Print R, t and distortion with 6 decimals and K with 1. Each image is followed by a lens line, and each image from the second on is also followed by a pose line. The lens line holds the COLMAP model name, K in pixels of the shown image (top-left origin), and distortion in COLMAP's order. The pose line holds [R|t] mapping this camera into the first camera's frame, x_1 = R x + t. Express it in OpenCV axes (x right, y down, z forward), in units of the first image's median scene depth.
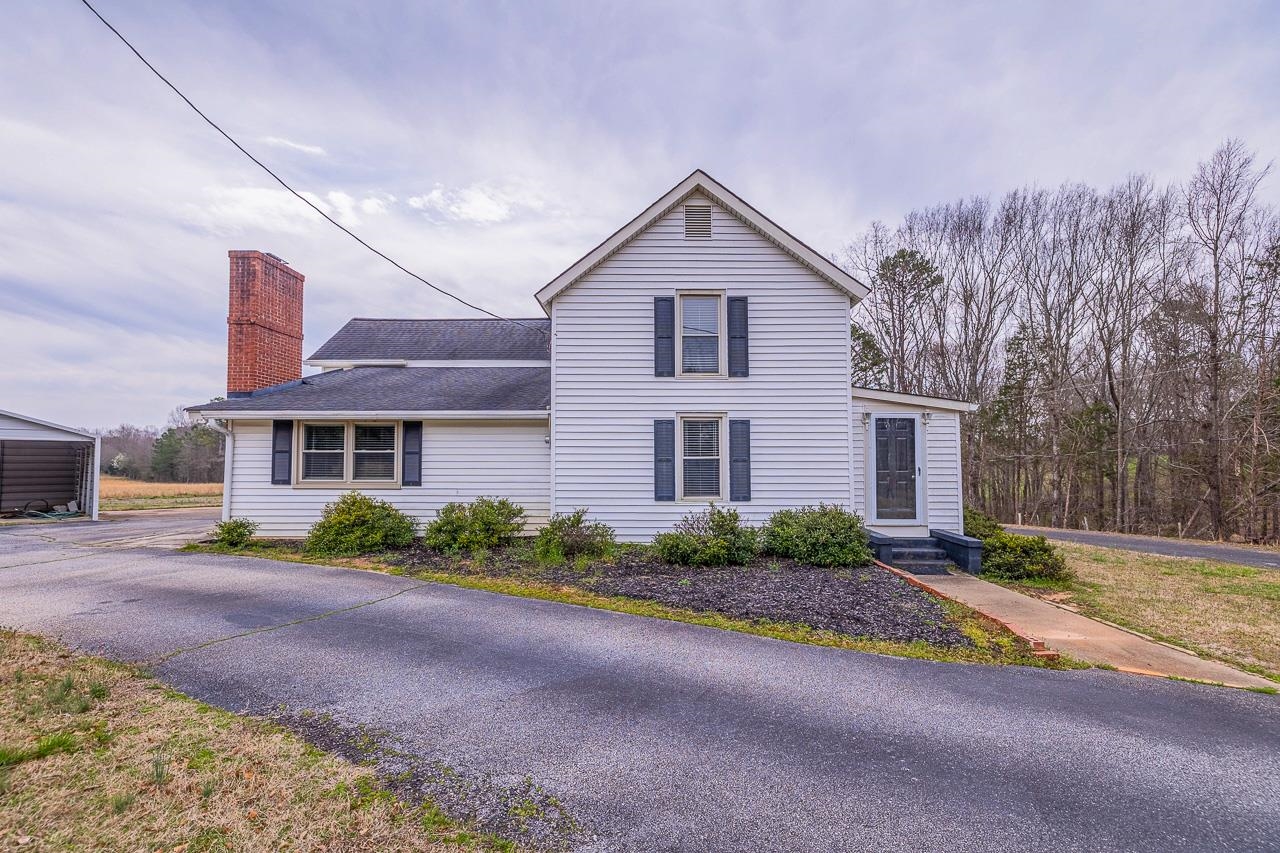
lens RADIAL K [[562.5, 0, 642.0], [0, 562.5, 443.5], [0, 0, 1]] dist [0.000437, -0.000277]
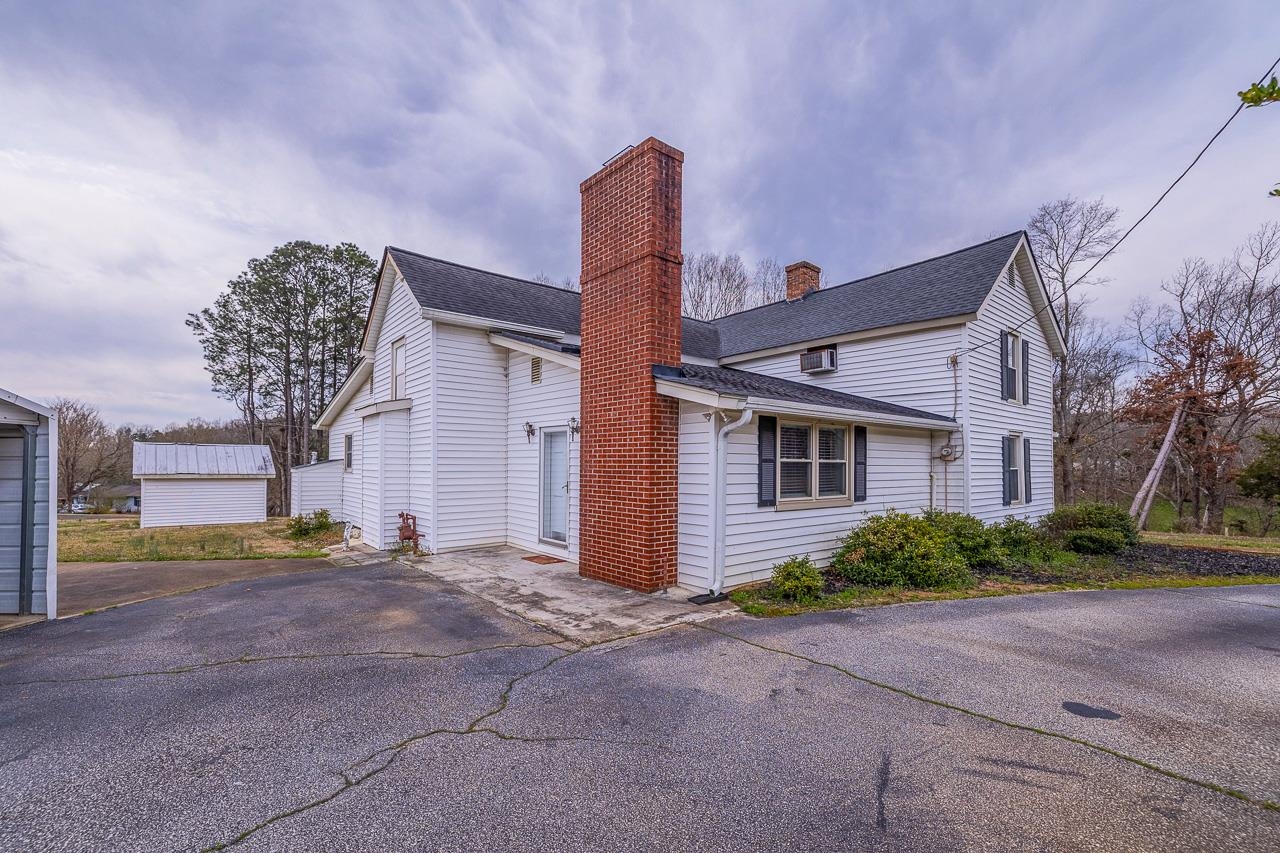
lens RADIAL K [[562.5, 0, 638.2], [0, 562.5, 458.2], [0, 0, 1]] dist [0.000437, -0.000277]
pose [[0.763110, 0.010110, 0.646189, -1.285936], [-0.027554, 0.999477, 0.016903, 0.004127], [-0.645681, -0.030704, 0.762990, 0.591604]]
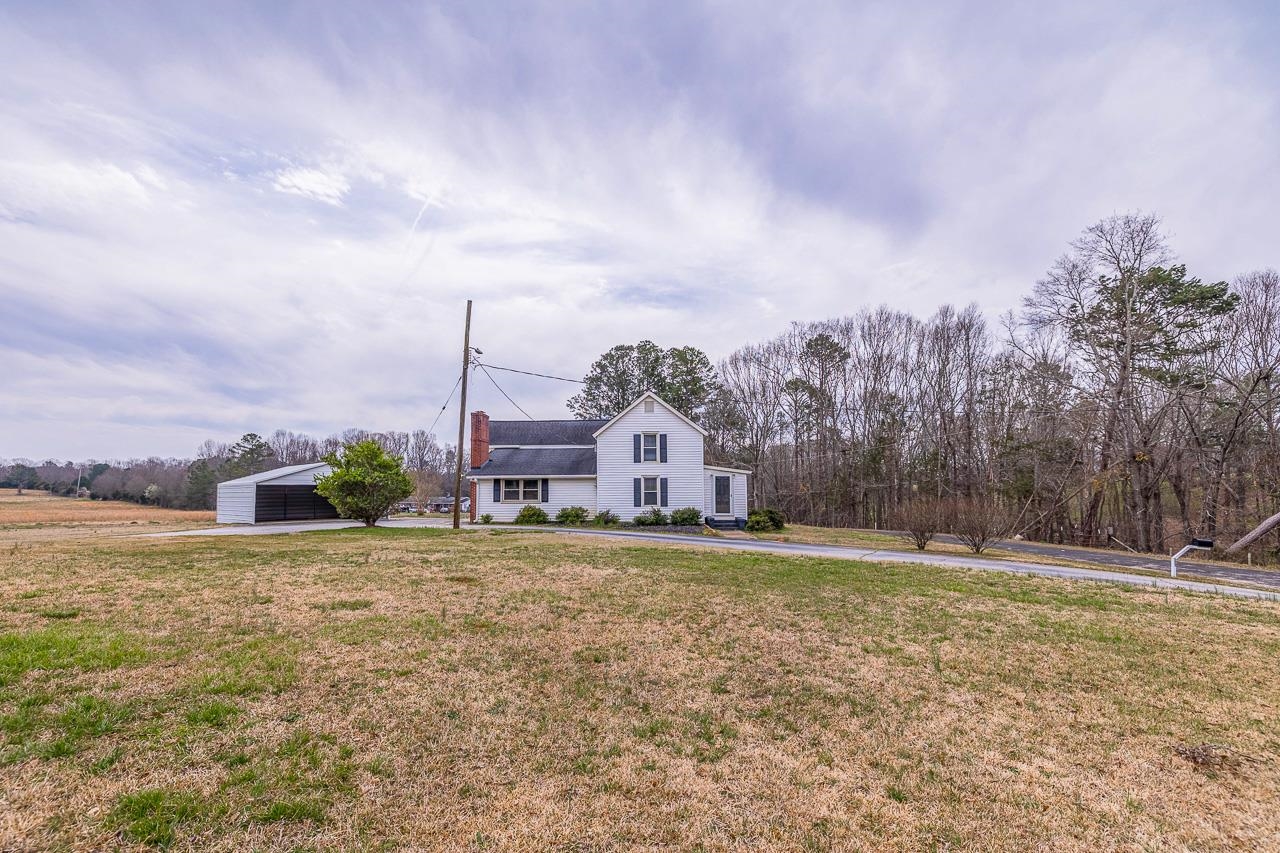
lens RADIAL K [[562.5, 0, 633.6], [0, 562.5, 433.3], [0, 0, 1]] dist [0.000437, -0.000277]
pose [[0.999980, -0.006243, 0.000295, 0.021822], [0.006249, 0.997881, -0.064764, -0.082783], [0.000110, 0.064765, 0.997901, -1.818951]]
